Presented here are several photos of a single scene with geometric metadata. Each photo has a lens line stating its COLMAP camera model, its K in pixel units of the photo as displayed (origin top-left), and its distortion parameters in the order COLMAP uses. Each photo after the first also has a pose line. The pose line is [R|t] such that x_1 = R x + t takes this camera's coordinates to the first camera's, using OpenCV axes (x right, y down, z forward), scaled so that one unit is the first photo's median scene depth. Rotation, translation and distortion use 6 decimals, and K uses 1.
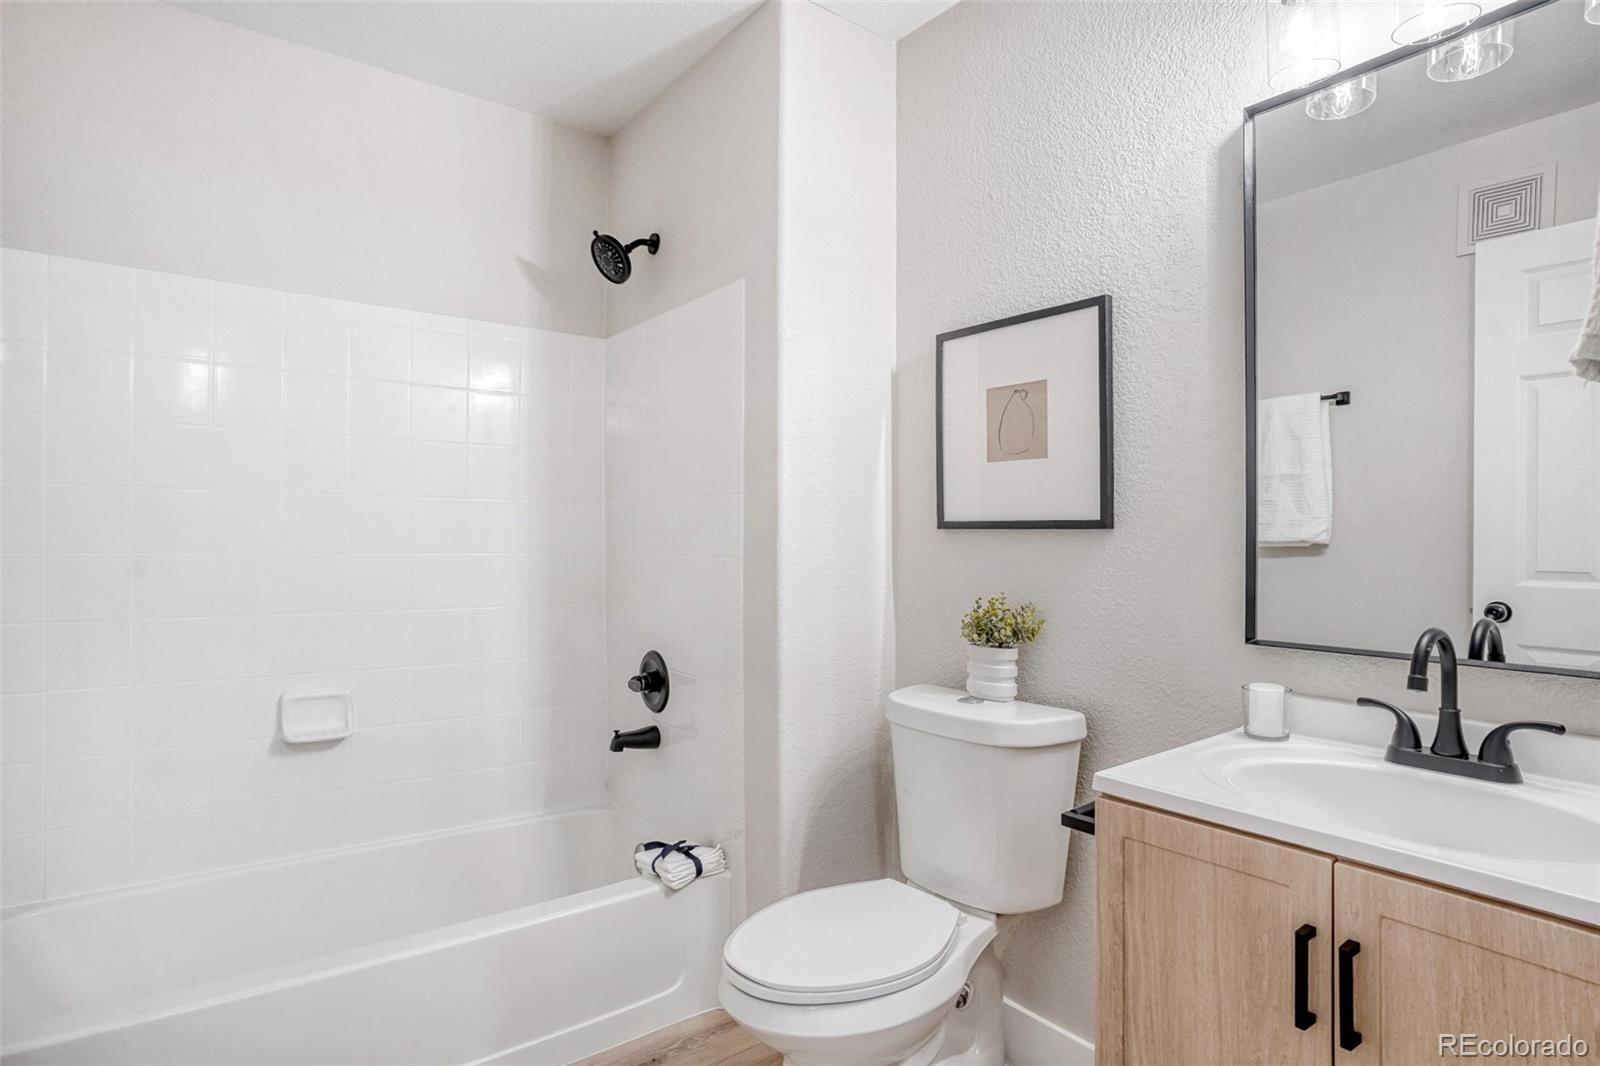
lens RADIAL K [[855.3, 0, 800.2], [0, 855.3, 525.5], [0, 0, 1]] dist [-0.067088, 0.036814]
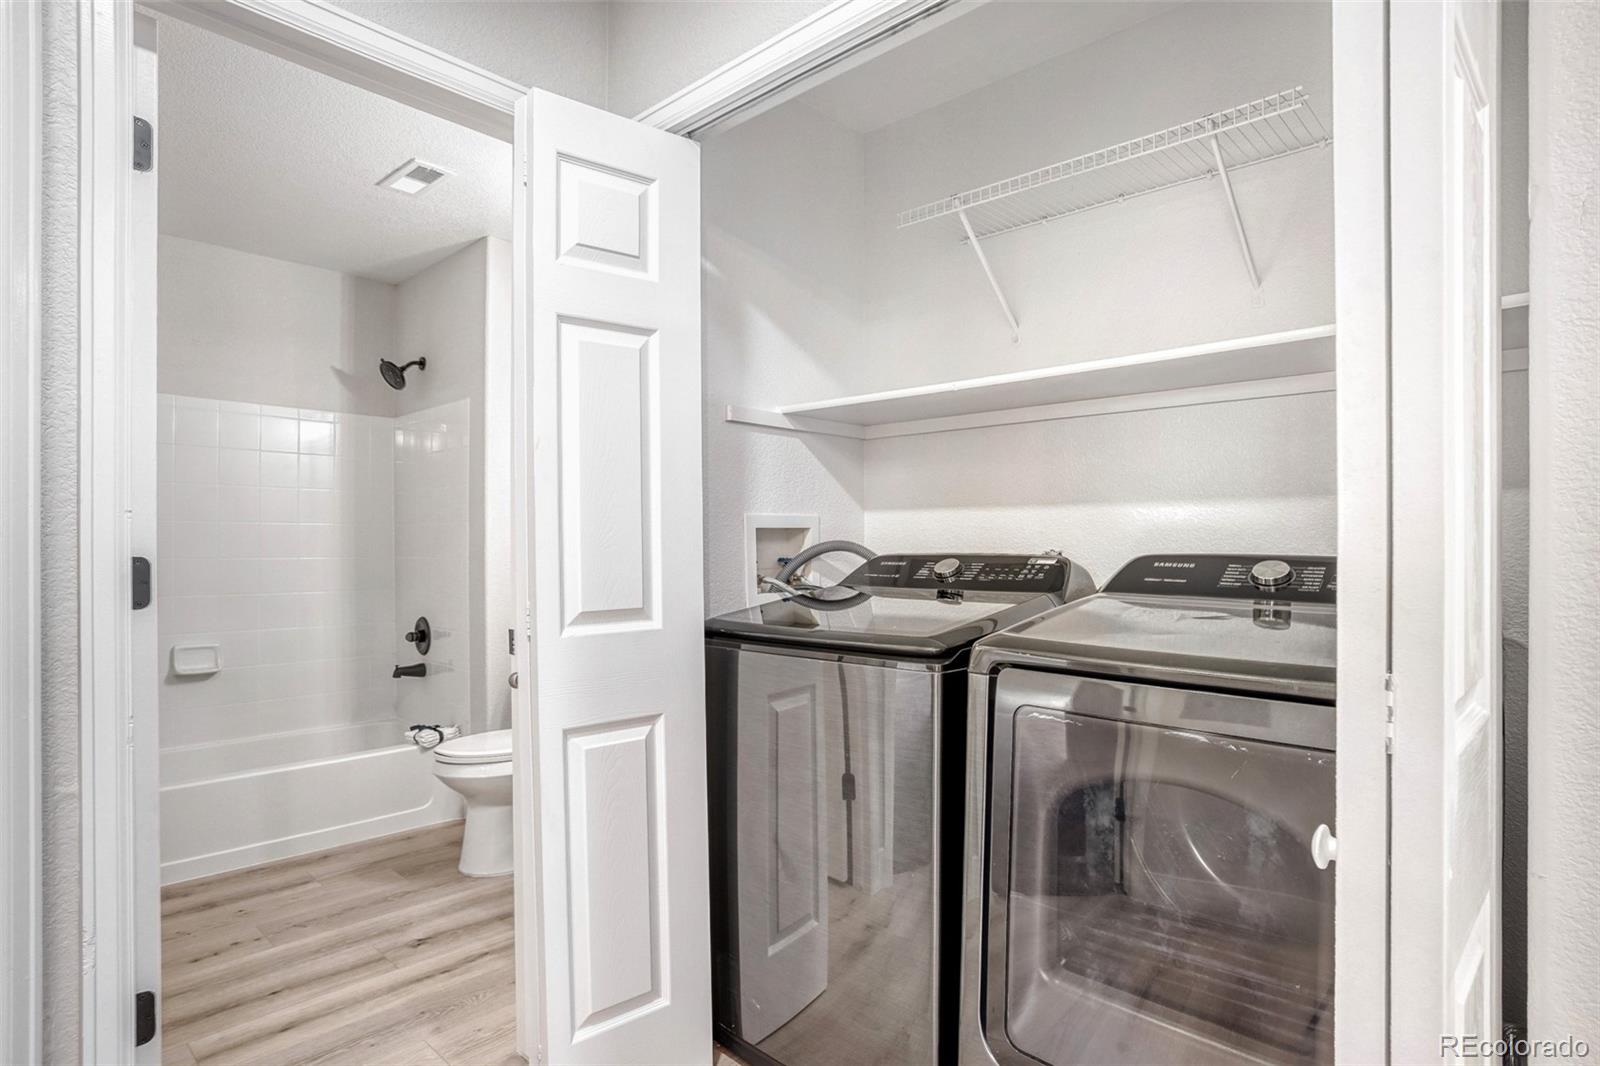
lens RADIAL K [[855.3, 0, 800.0], [0, 855.3, 544.9], [0, 0, 1]] dist [-0.067088, 0.036814]
pose [[0.986418, -0.001879, 0.164243, 0.280141], [0.001676, 0.999998, 0.001377, 0.010176], [-0.164245, -0.001083, 0.986419, -0.717130]]
